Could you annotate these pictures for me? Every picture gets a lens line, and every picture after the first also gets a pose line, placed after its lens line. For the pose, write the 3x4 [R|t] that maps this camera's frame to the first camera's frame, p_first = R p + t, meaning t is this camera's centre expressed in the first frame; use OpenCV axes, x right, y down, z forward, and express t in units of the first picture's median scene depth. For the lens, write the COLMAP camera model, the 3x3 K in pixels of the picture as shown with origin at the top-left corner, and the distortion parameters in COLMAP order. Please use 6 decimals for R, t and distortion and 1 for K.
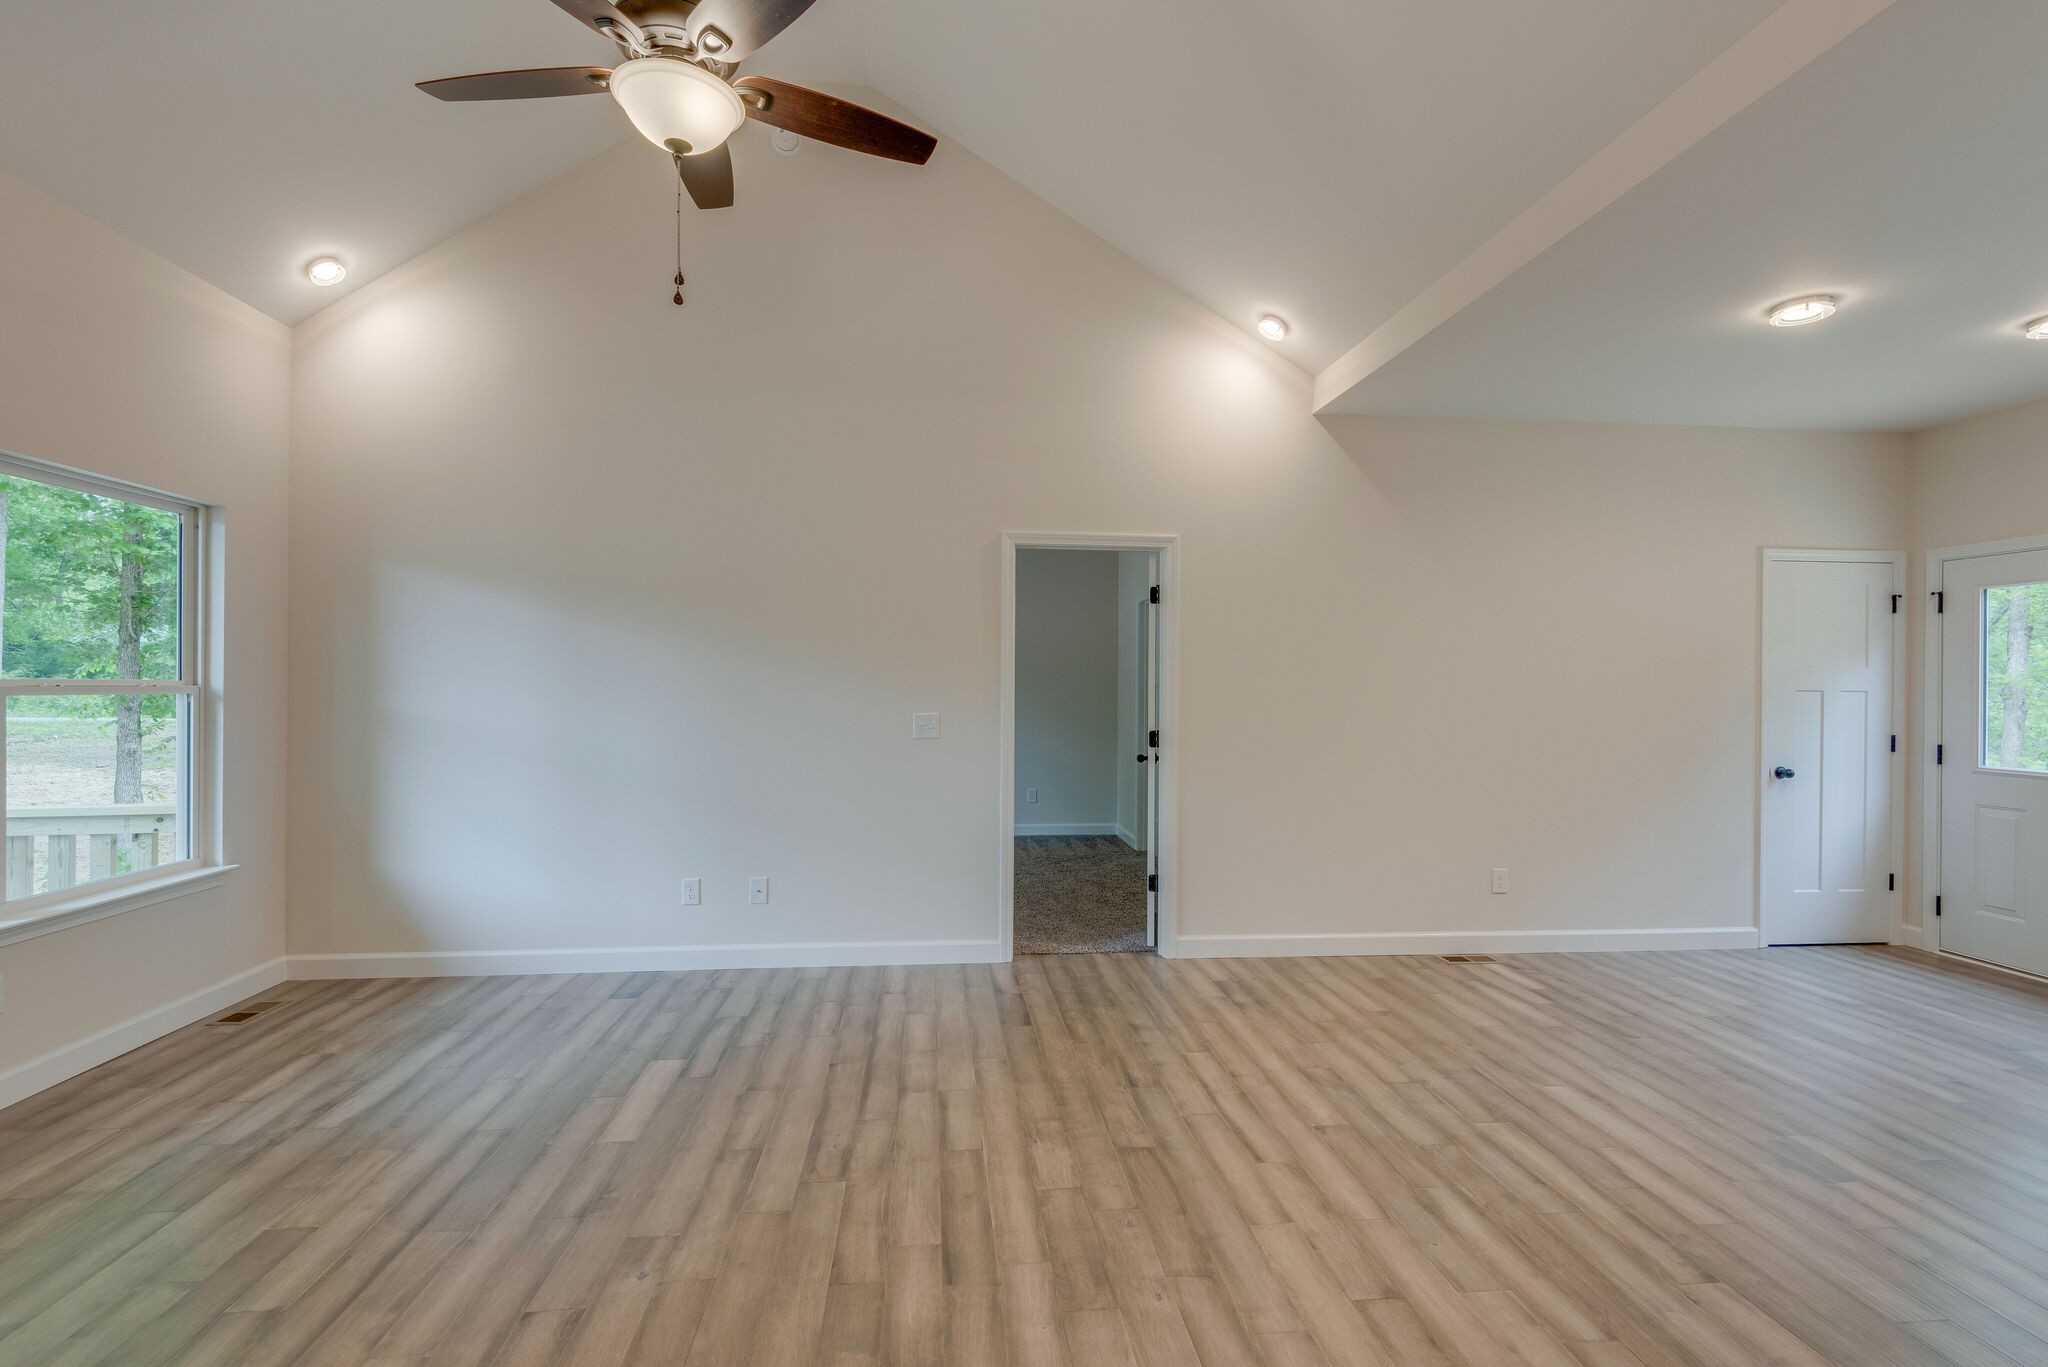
lens RADIAL K [[945.8, 0, 1028.0], [0, 945.8, 684.0], [0, 0, 1]] dist [0.003732, -0.002312]
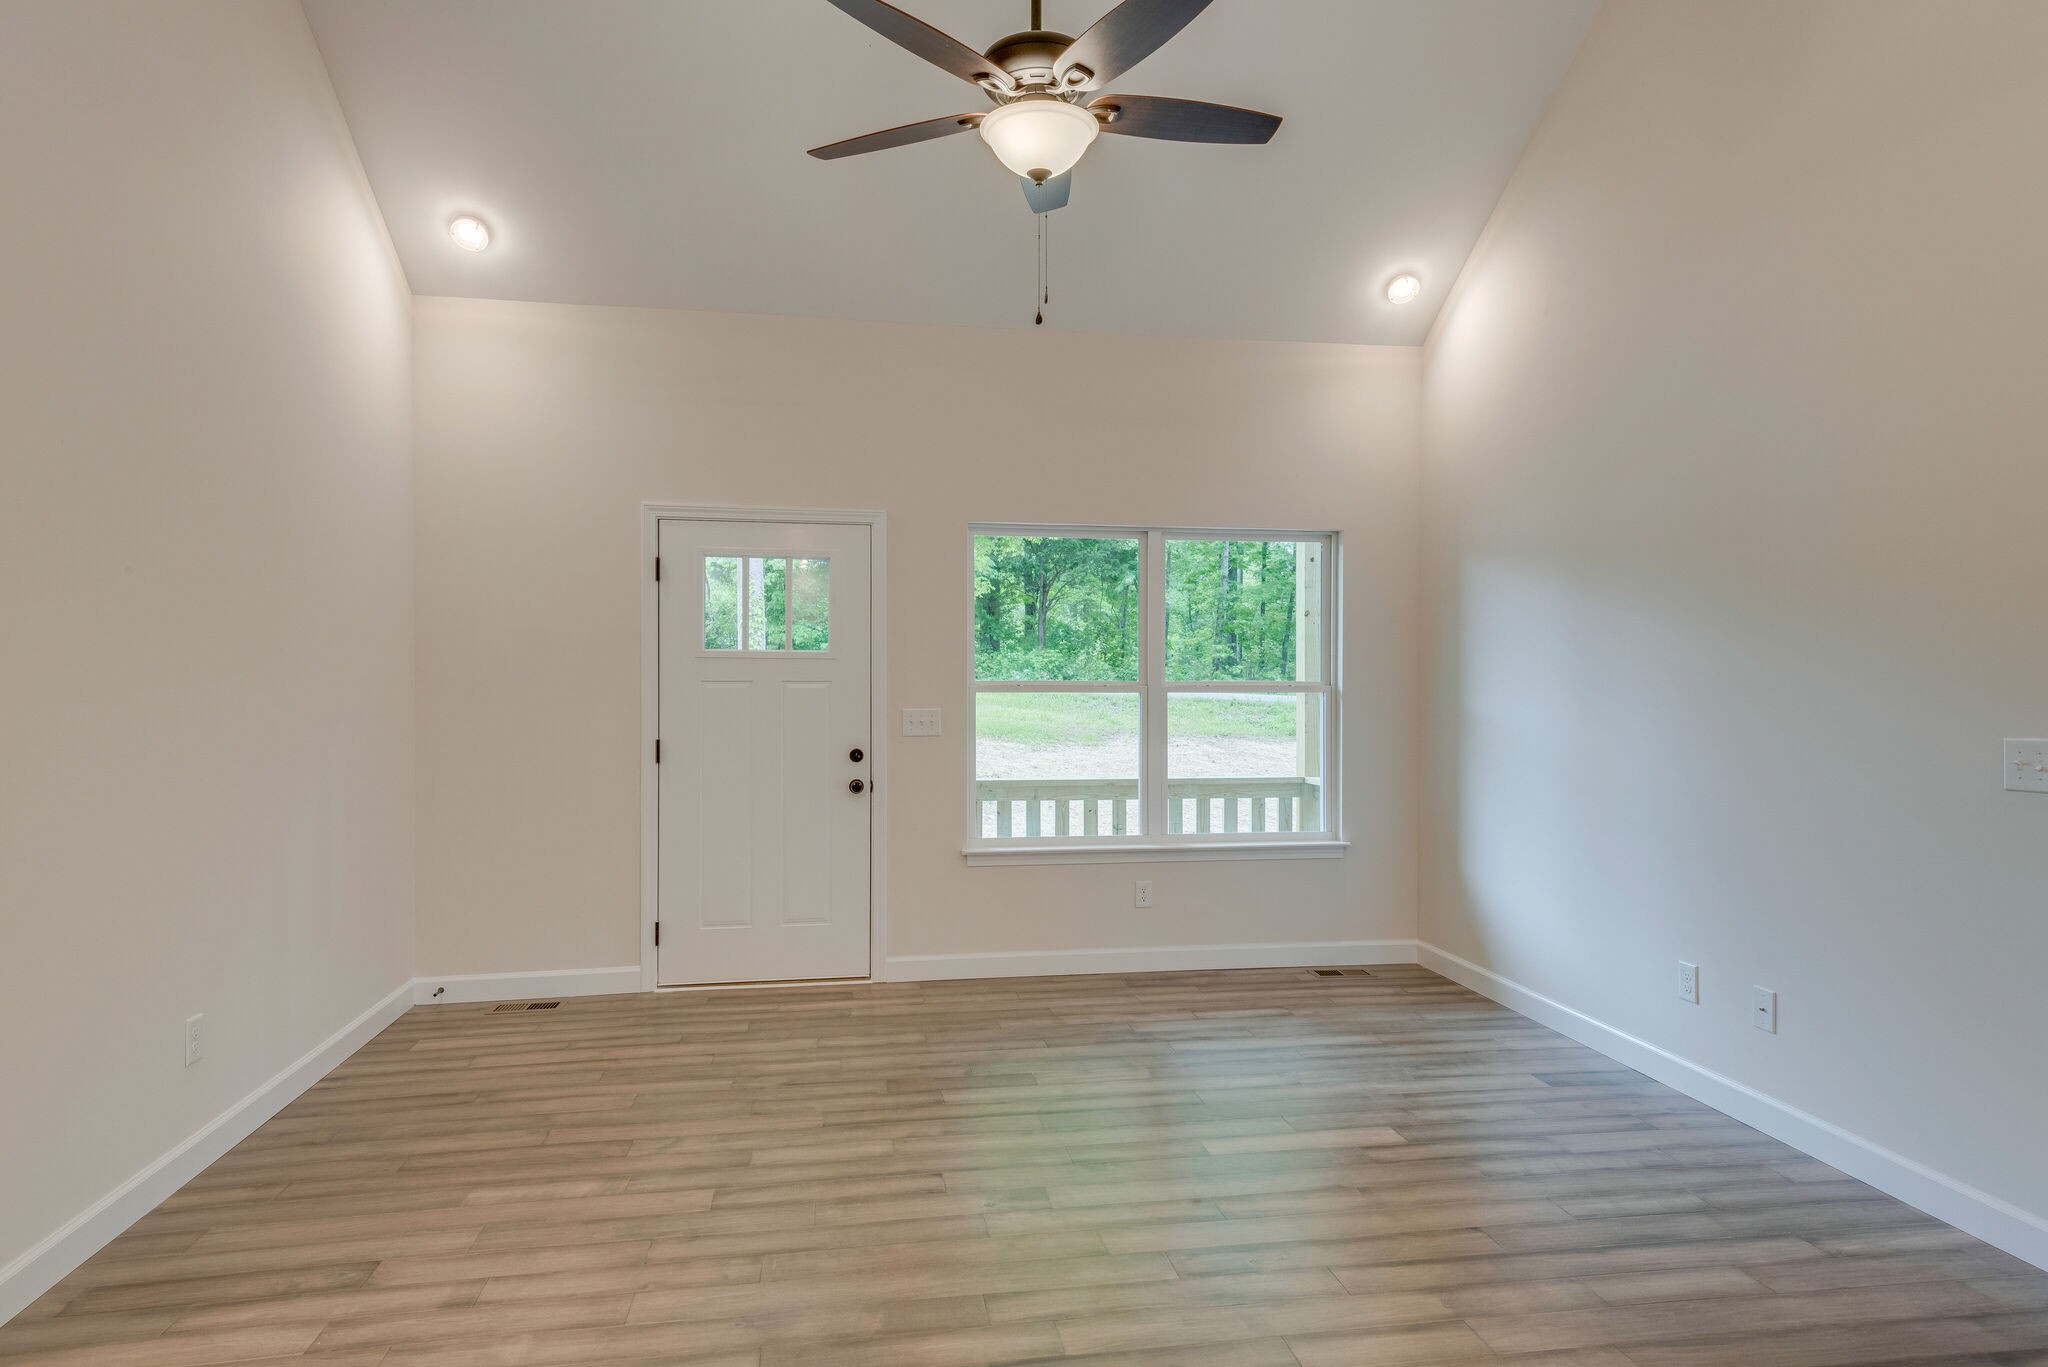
lens RADIAL K [[1169.5, 0, 1022.4], [0, 1169.5, 686.5], [0, 0, 1]] dist [0.029983, -0.014024]
pose [[0.051422, -0.001019, -0.998677, 0.650718], [0.000346, 0.999999, -0.001002, 0.004884], [0.998677, -0.000294, 0.051422, 0.629756]]
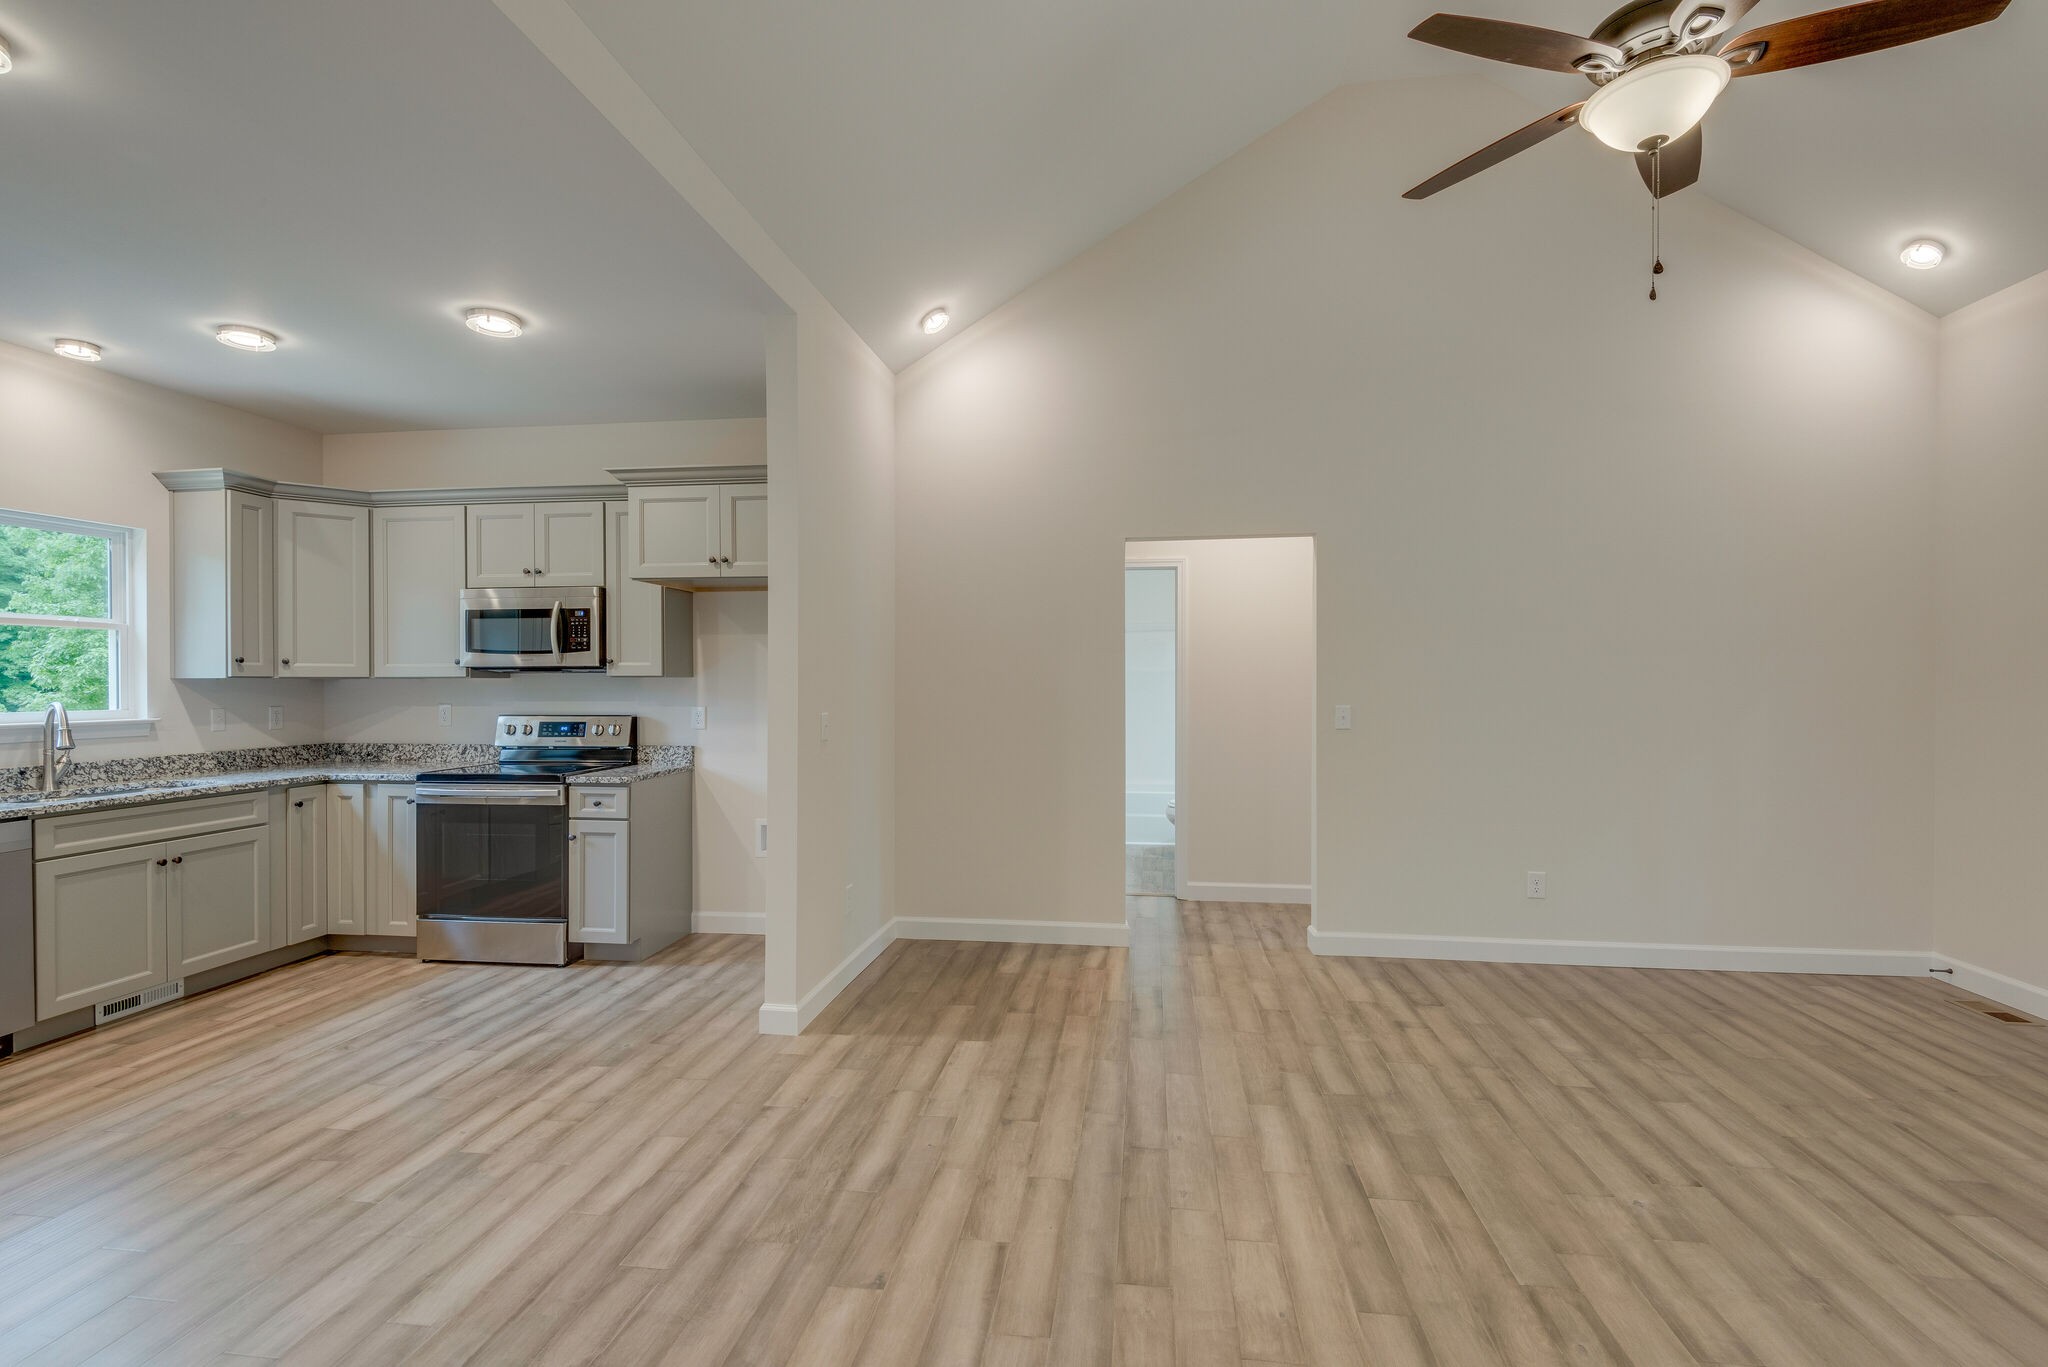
lens RADIAL K [[930.7, 0, 1025.7], [0, 930.7, 681.6], [0, 0, 1]] dist [0.025627, -0.014591]
pose [[-0.971412, -0.005528, 0.237337, 0.025228], [-0.004032, 0.999969, 0.006786, -0.000163], [-0.237367, 0.005635, -0.971404, 1.471245]]
